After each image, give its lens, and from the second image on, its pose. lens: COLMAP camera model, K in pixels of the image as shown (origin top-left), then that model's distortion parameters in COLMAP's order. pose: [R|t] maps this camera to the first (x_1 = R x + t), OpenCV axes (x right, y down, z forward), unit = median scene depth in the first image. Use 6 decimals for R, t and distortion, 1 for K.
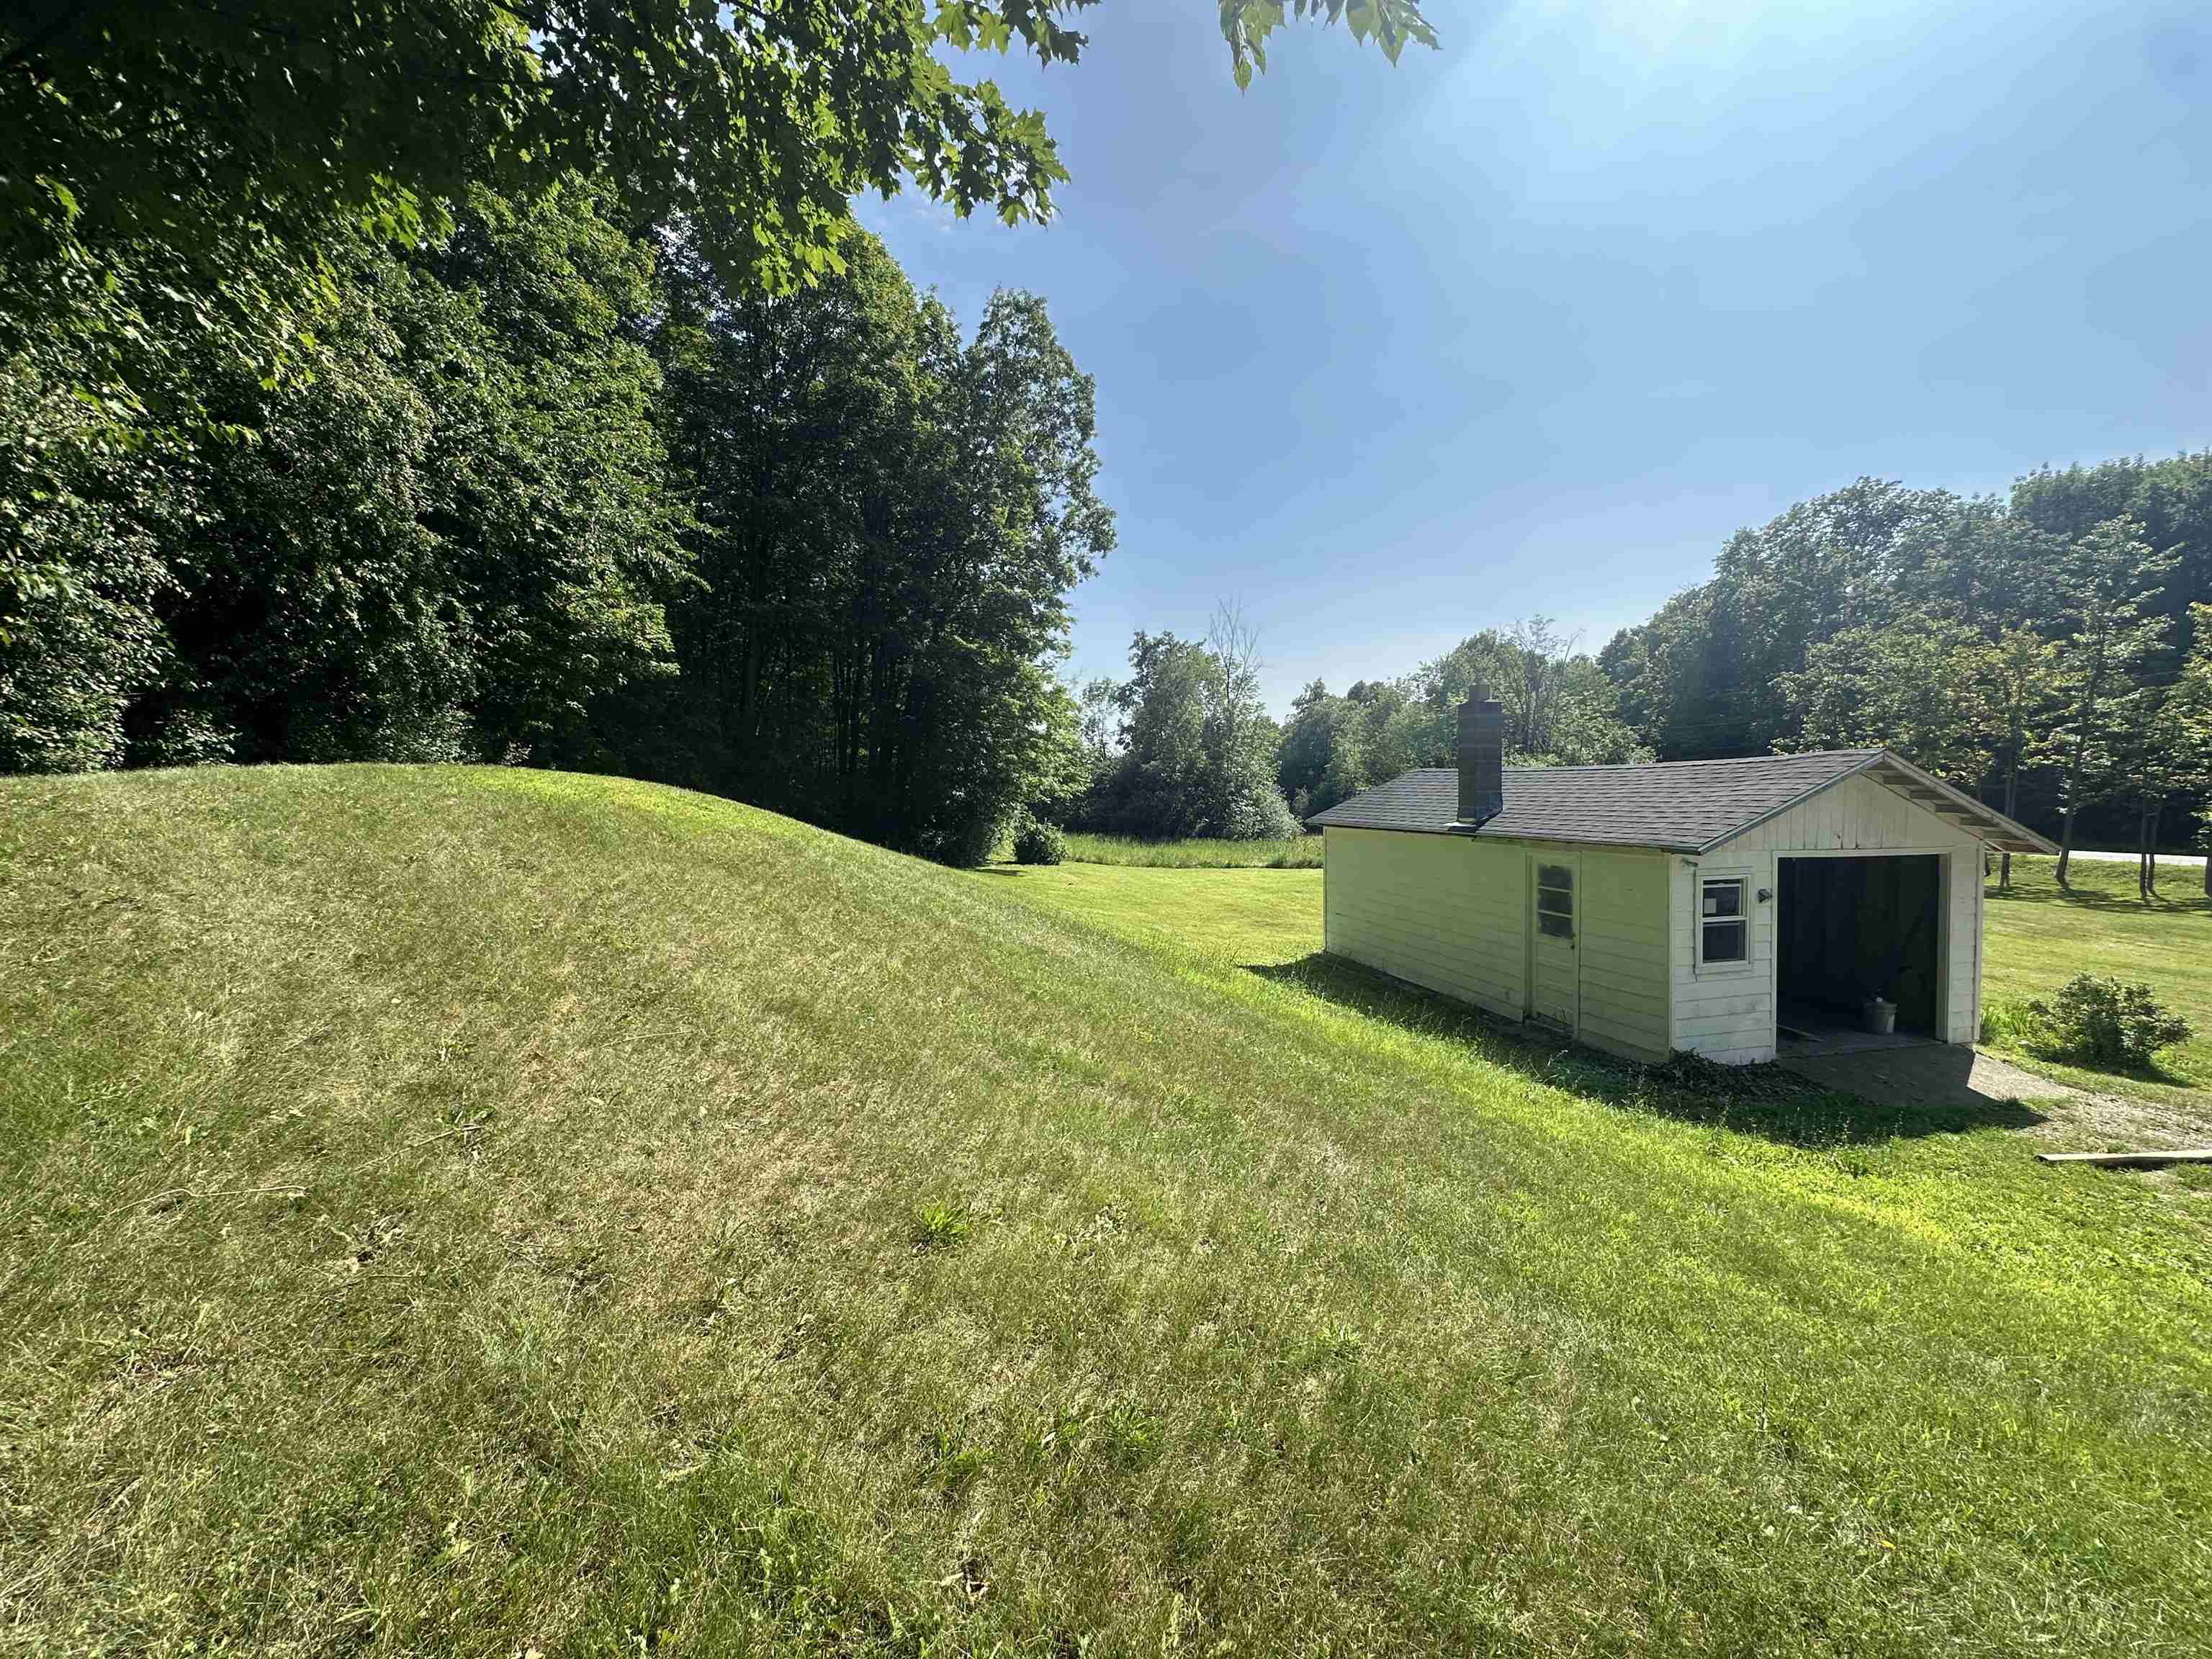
lens RADIAL K [[884.8, 0, 1106.0], [0, 884.8, 829.5], [0, 0, 1]] dist [-0.007684, 0.002092]
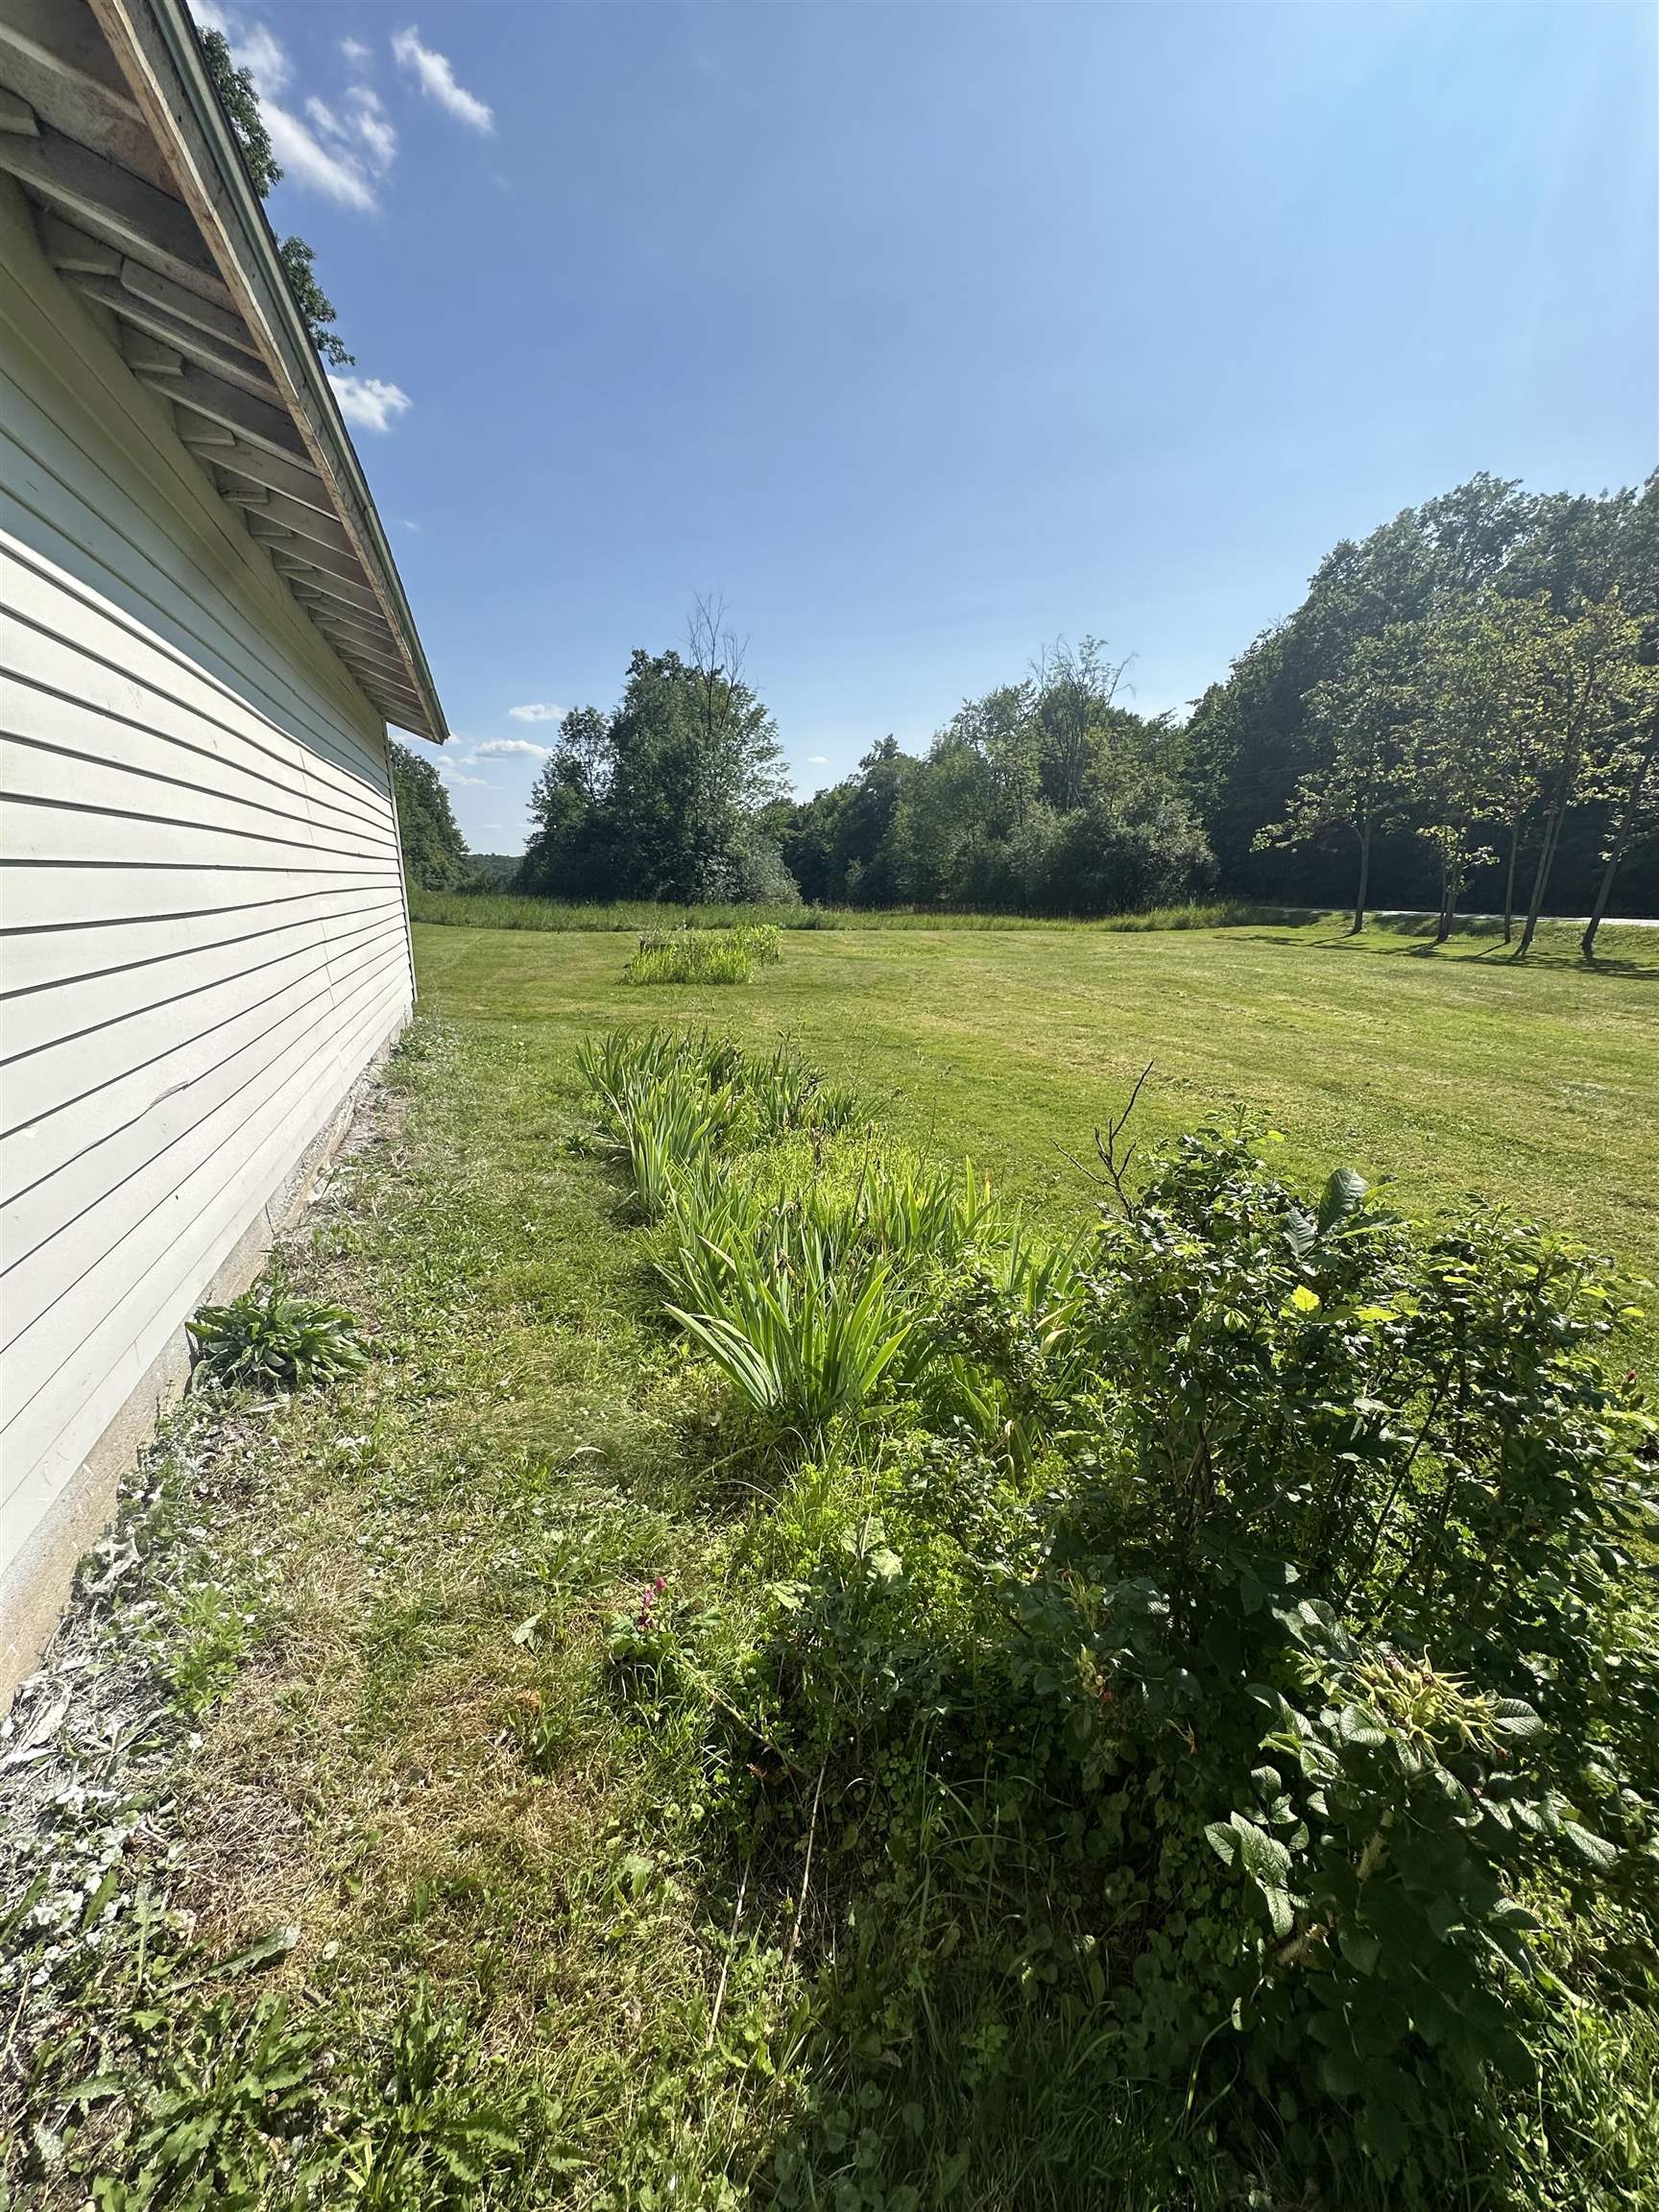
lens RADIAL K [[884.8, 0, 829.5], [0, 884.8, 1106.0], [0, 0, 1]] dist [-0.007684, 0.002092]
pose [[0.994714, -0.006305, 0.102492, 0.256394], [-0.015036, 0.978411, 0.206121, 0.032940], [-0.101579, -0.206573, 0.973144, 0.212186]]
